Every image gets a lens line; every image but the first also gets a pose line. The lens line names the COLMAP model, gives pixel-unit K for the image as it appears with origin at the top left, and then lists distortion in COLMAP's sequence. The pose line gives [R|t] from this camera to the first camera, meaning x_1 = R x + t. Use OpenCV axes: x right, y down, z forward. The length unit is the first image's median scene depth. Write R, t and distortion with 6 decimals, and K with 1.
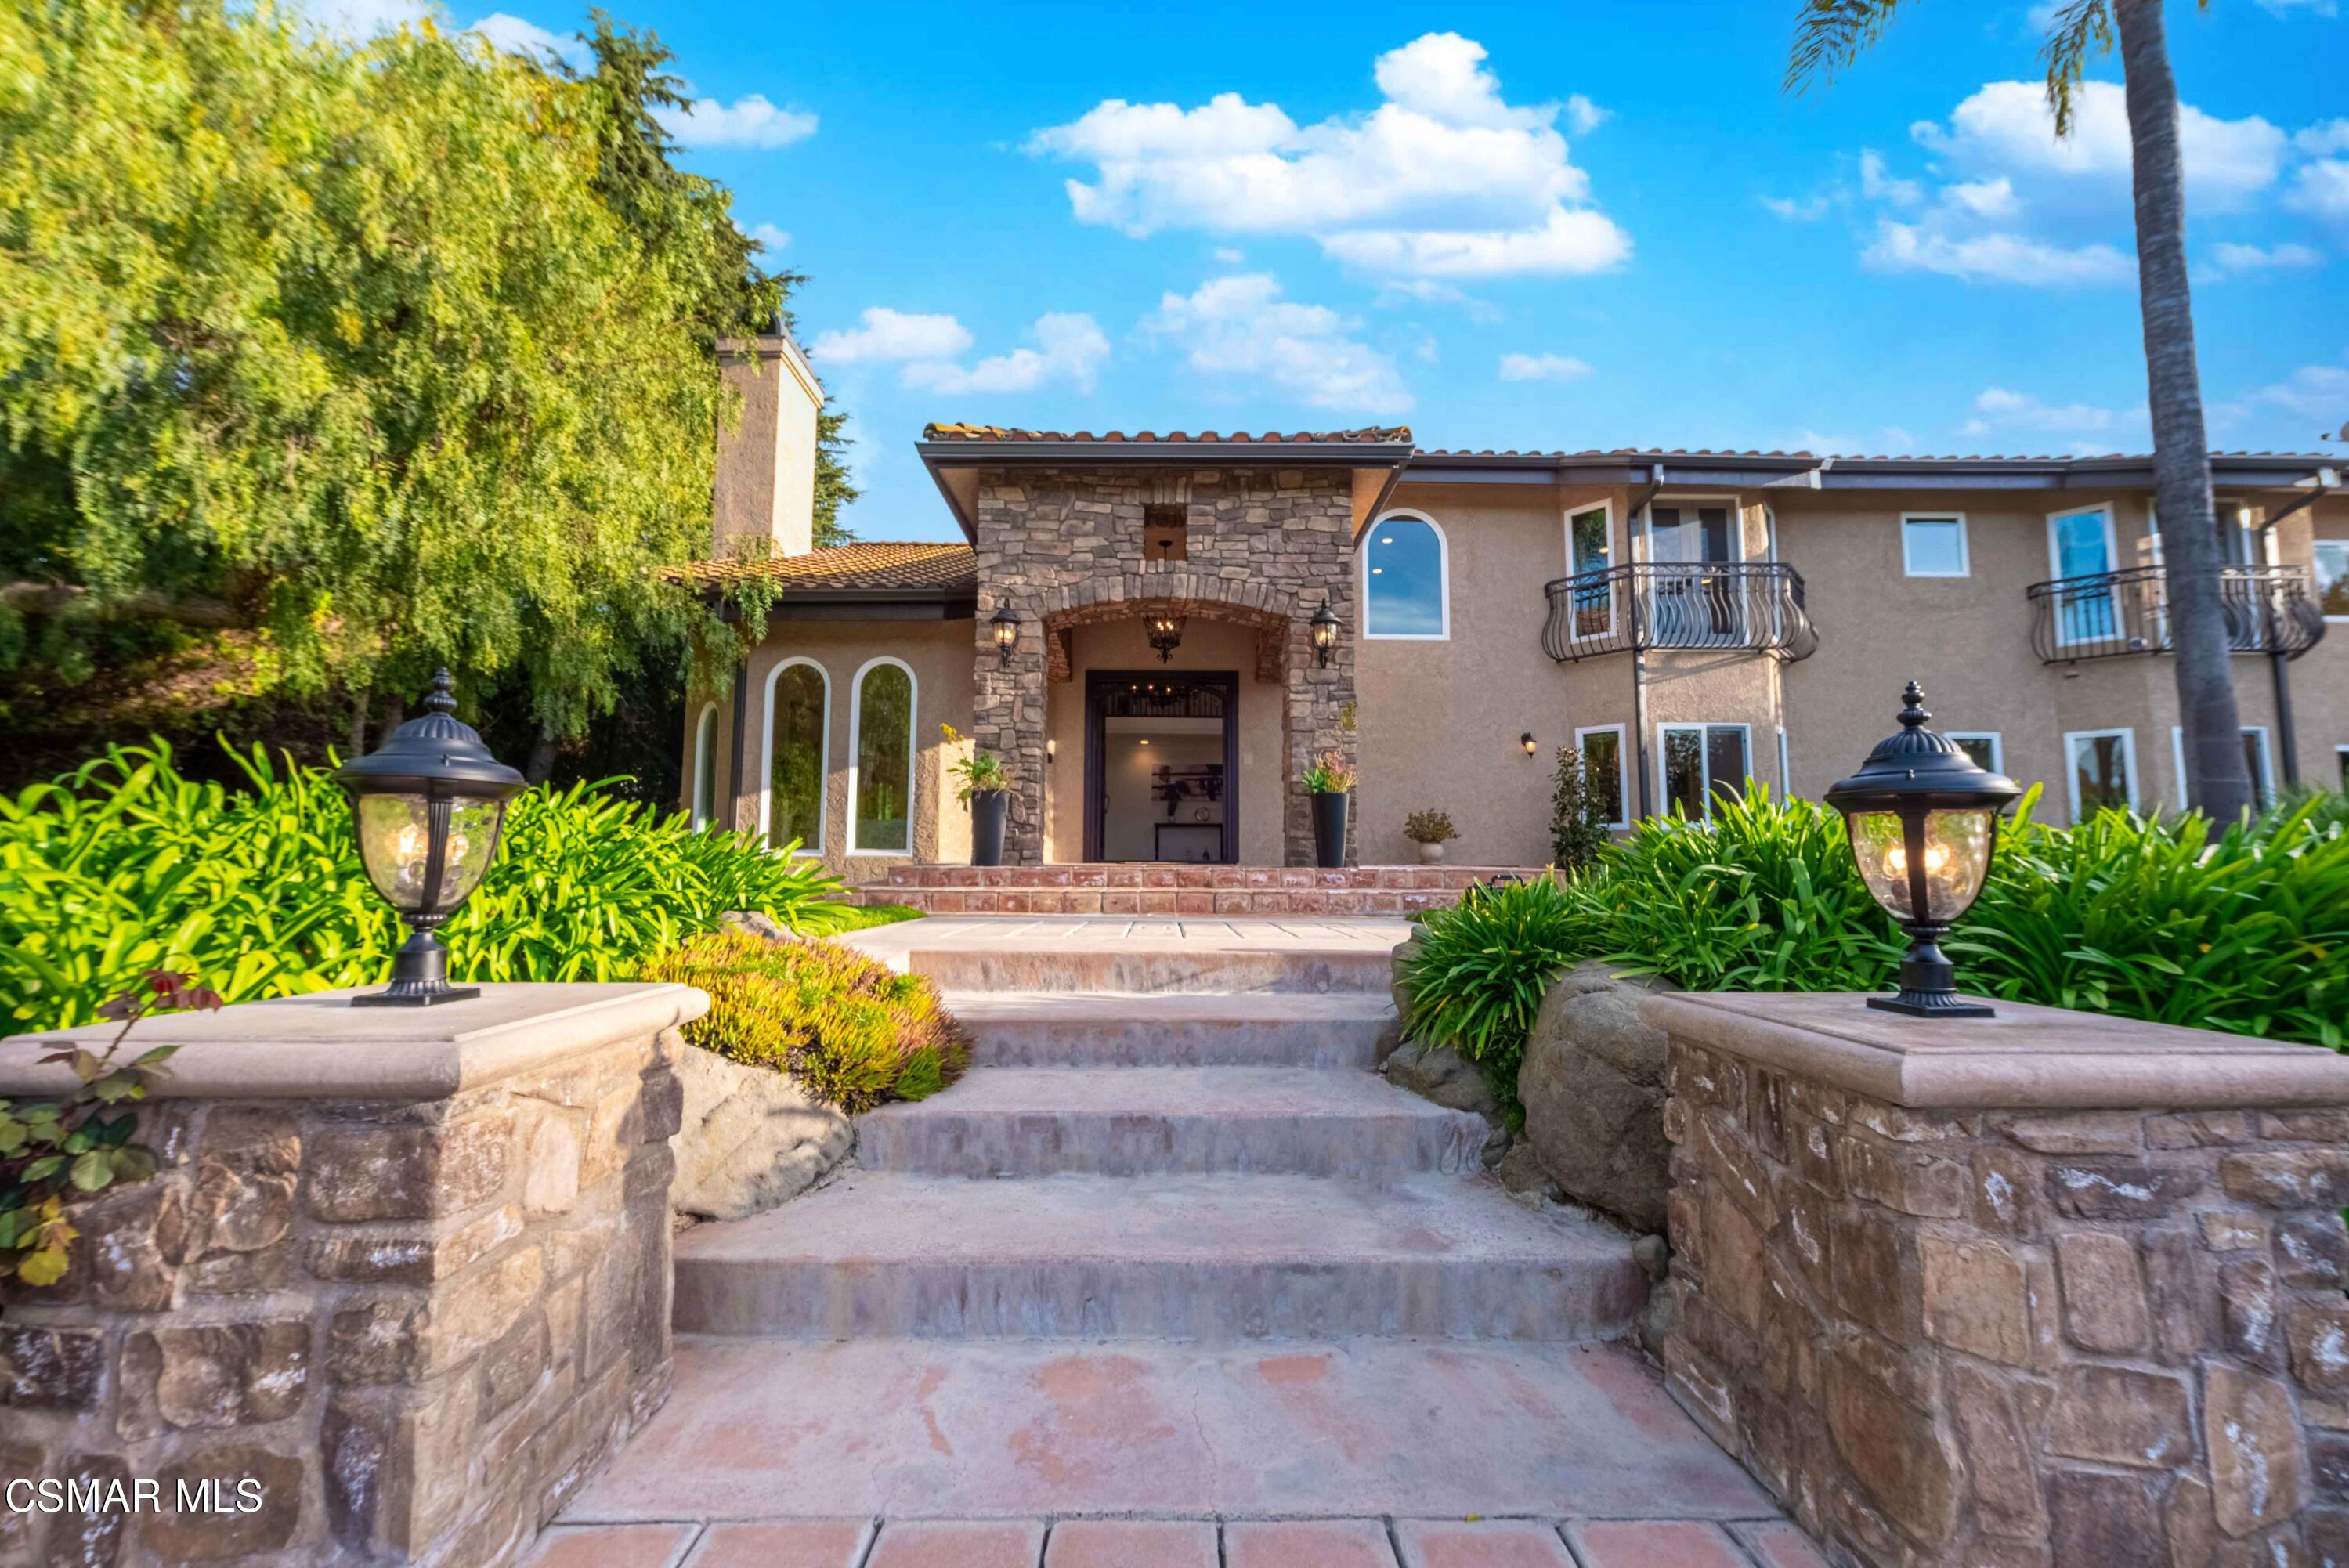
lens RADIAL K [[900.4, 0, 1170.2], [0, 900.4, 789.3], [0, 0, 1]] dist [0.000989, 0.000064]
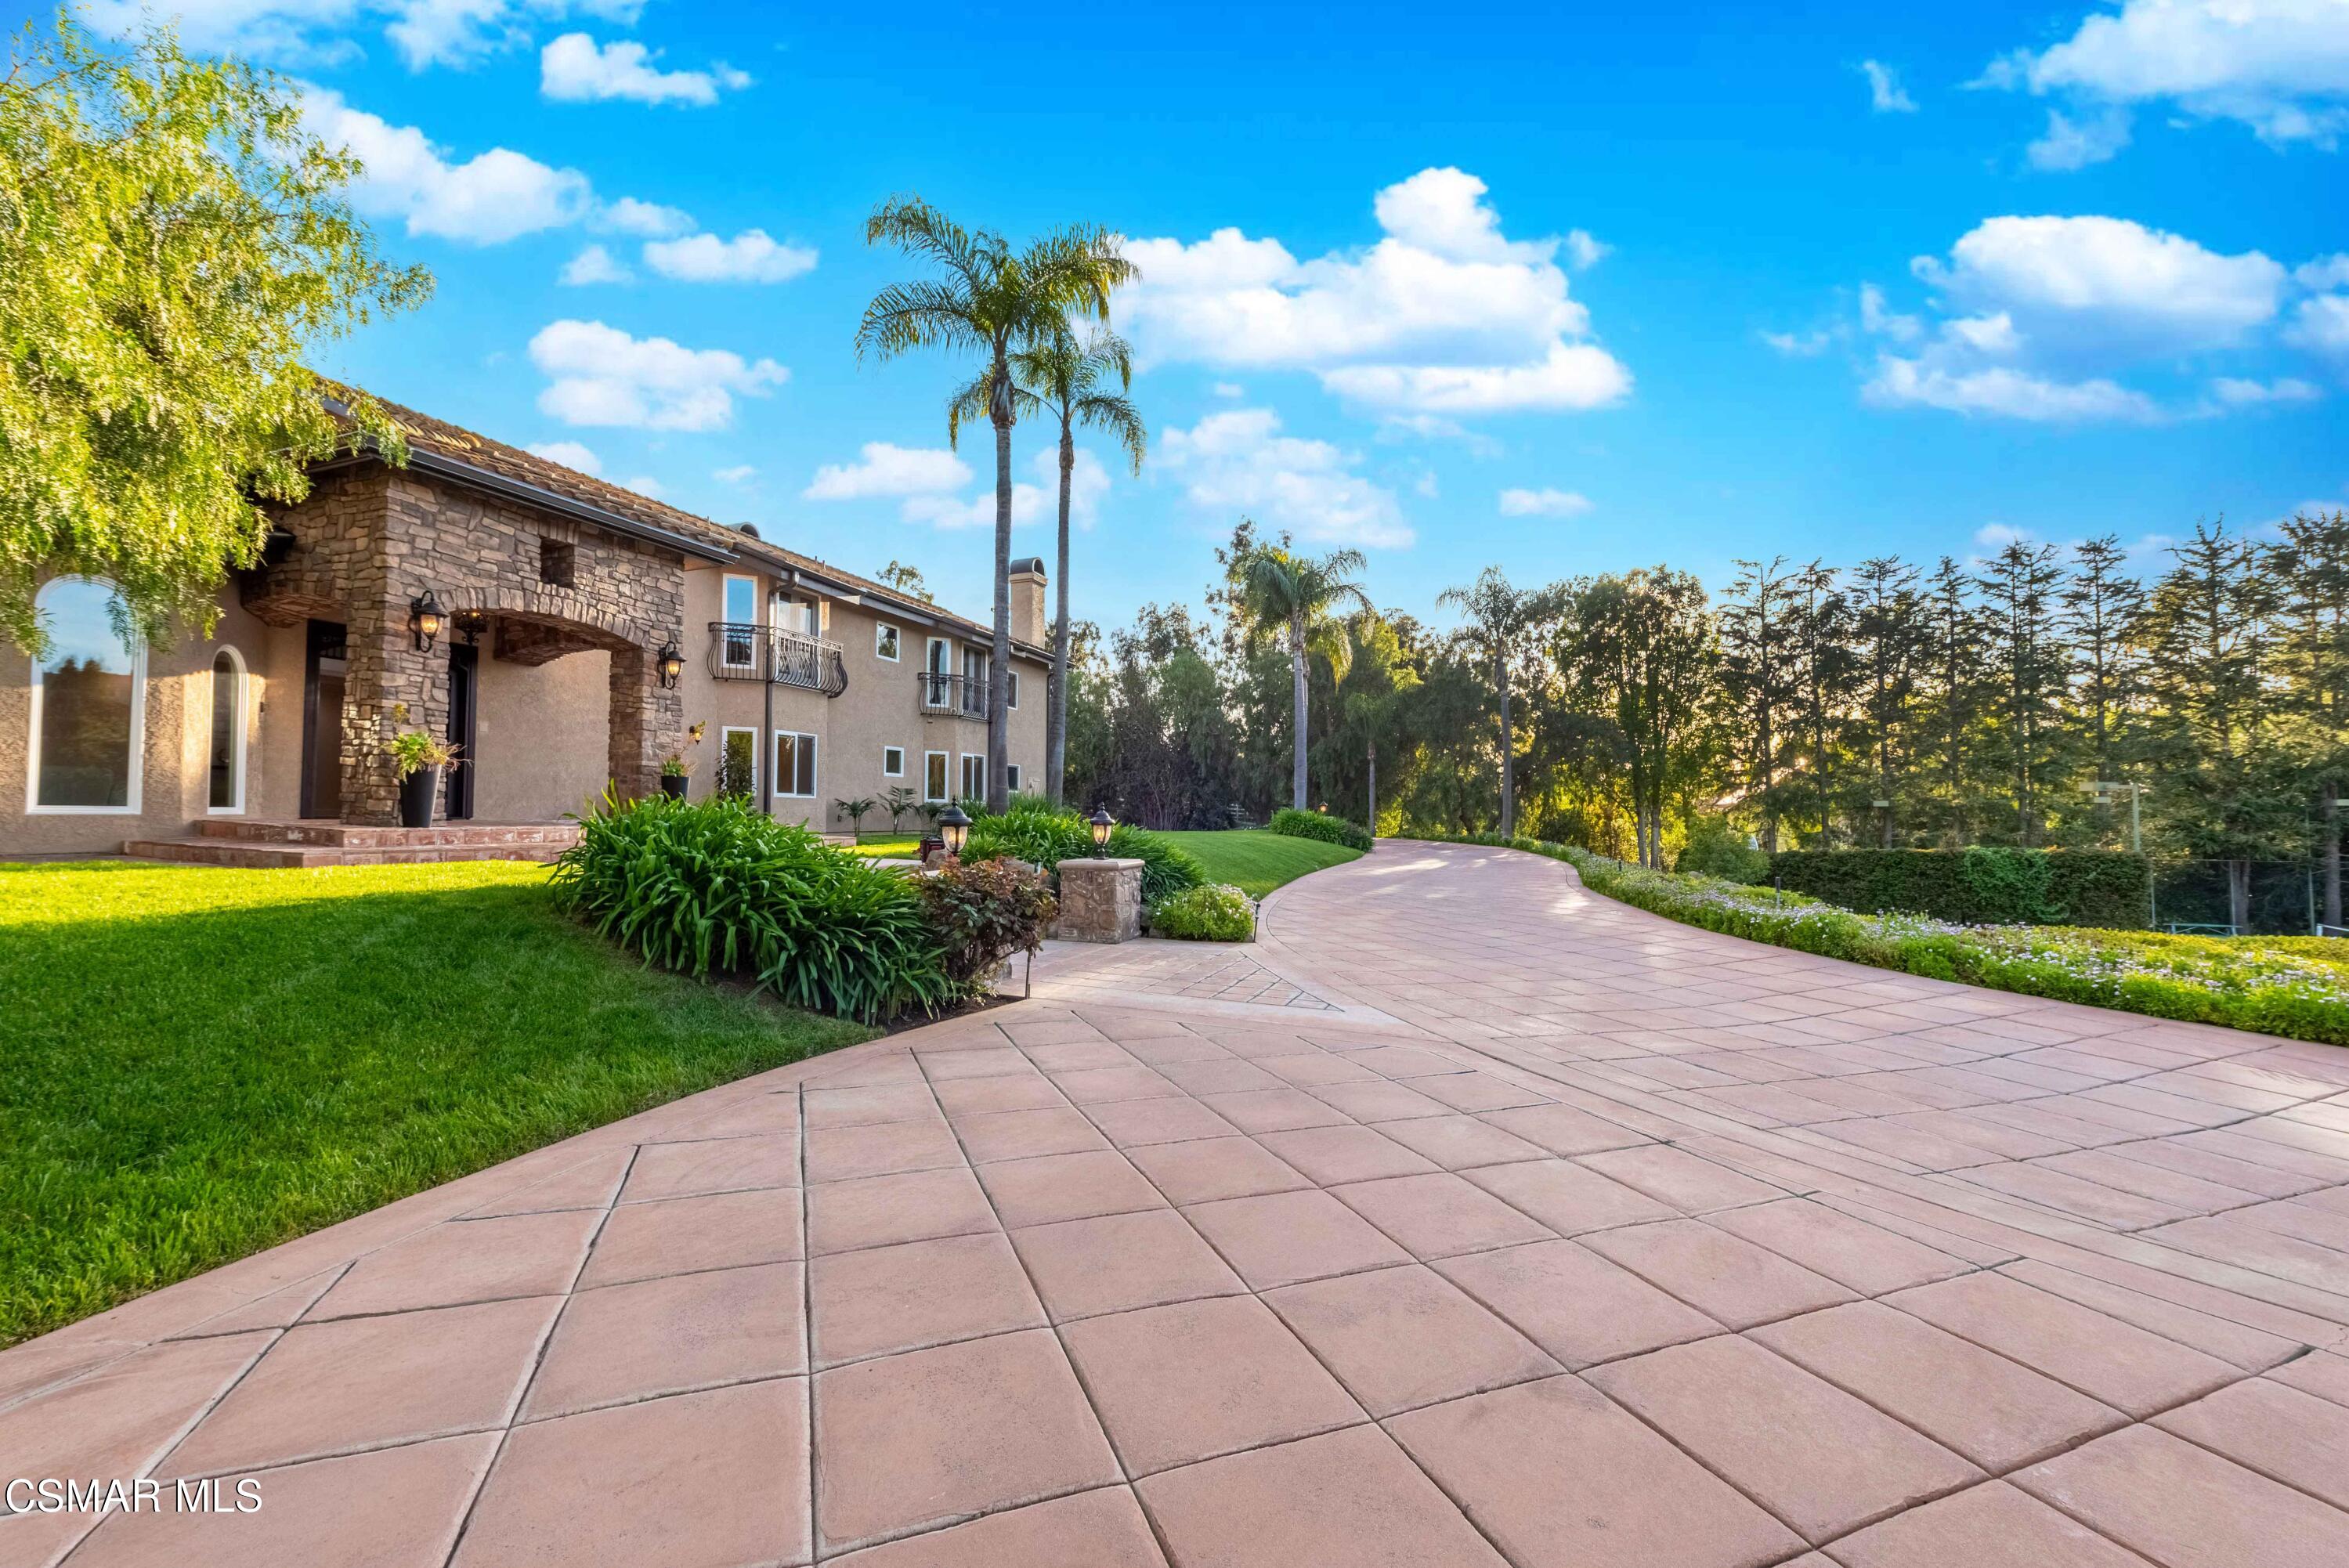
lens RADIAL K [[913.9, 0, 1168.0], [0, 913.9, 794.3], [0, 0, 1]] dist [0.001132, 0.000272]
pose [[0.359603, 0.020356, 0.932883, -0.893876], [-0.091529, 0.995710, 0.013555, -0.057367], [-0.928605, -0.090260, 0.359924, -0.294825]]
